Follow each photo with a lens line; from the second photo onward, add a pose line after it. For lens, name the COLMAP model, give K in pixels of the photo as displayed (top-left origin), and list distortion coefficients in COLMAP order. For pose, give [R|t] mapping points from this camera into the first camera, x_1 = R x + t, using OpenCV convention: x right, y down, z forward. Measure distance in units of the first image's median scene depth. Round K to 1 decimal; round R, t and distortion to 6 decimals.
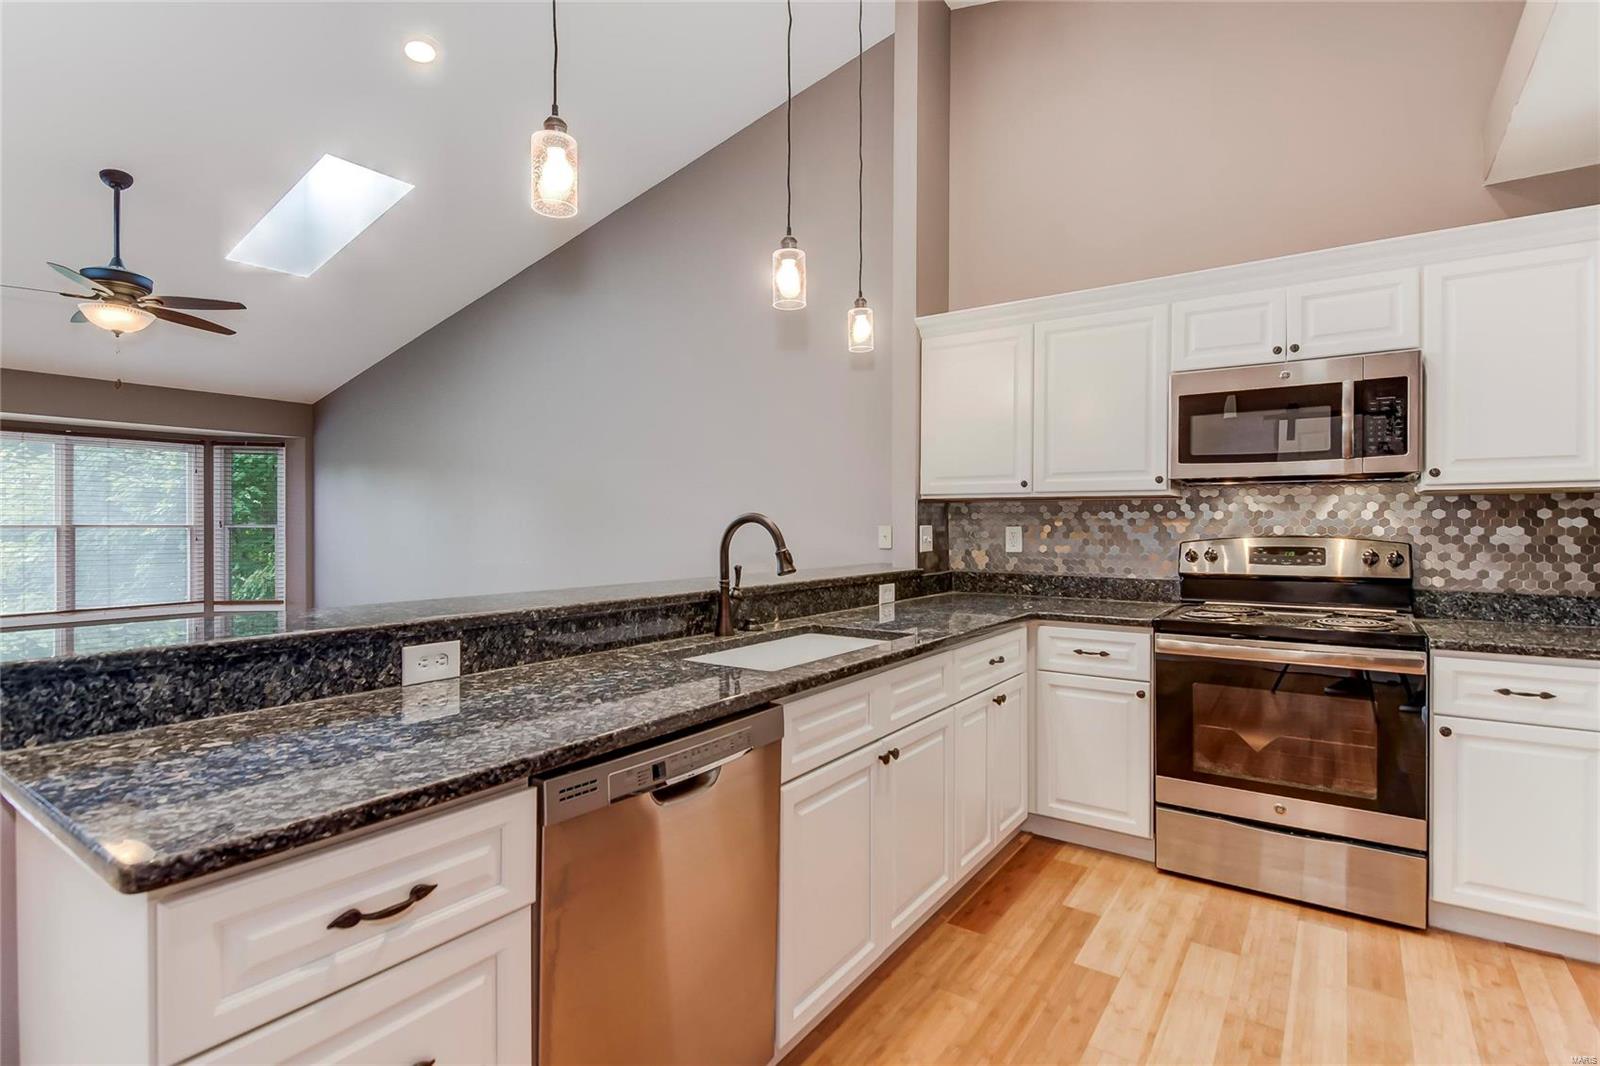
lens RADIAL K [[773.2, 0, 797.9], [0, 773.2, 528.4], [0, 0, 1]] dist [0.003970, 0.000266]
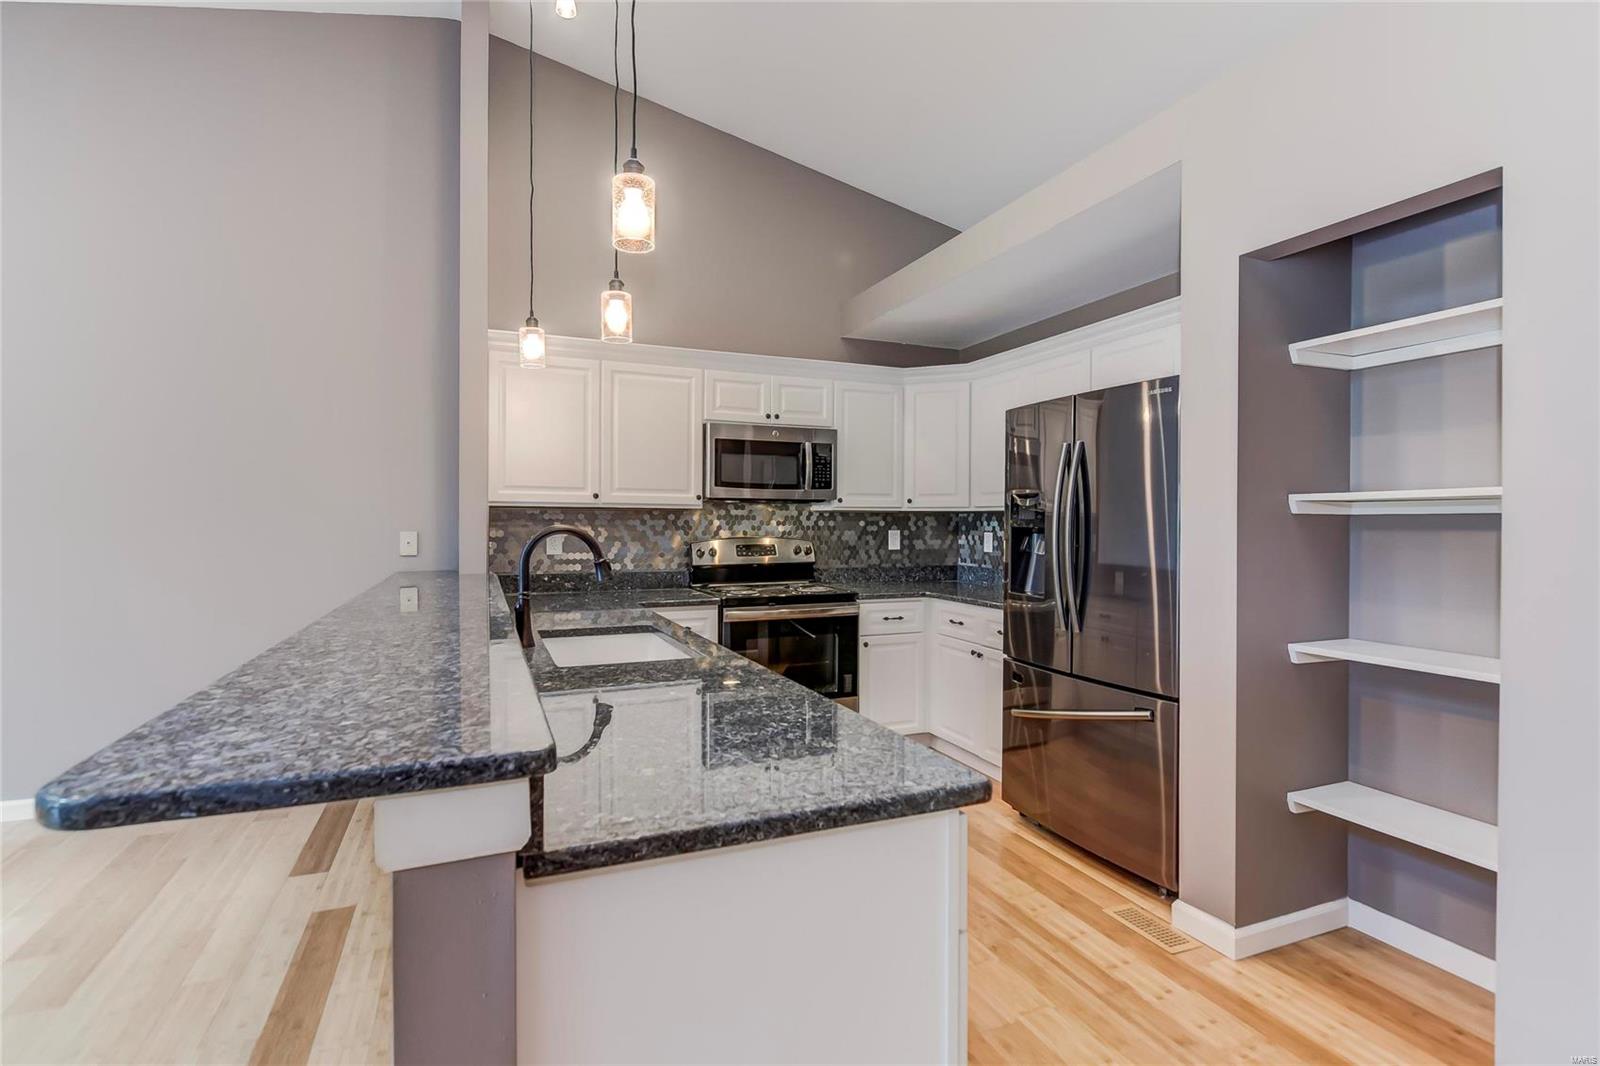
lens RADIAL K [[773.2, 0, 802.8], [0, 773.2, 525.8], [0, 0, 1]] dist [0.003970, 0.000266]
pose [[0.526712, -0.003857, 0.850035, -0.639239], [0.001948, 0.999993, 0.003331, -0.018783], [-0.850041, -0.000099, 0.526716, 0.137943]]
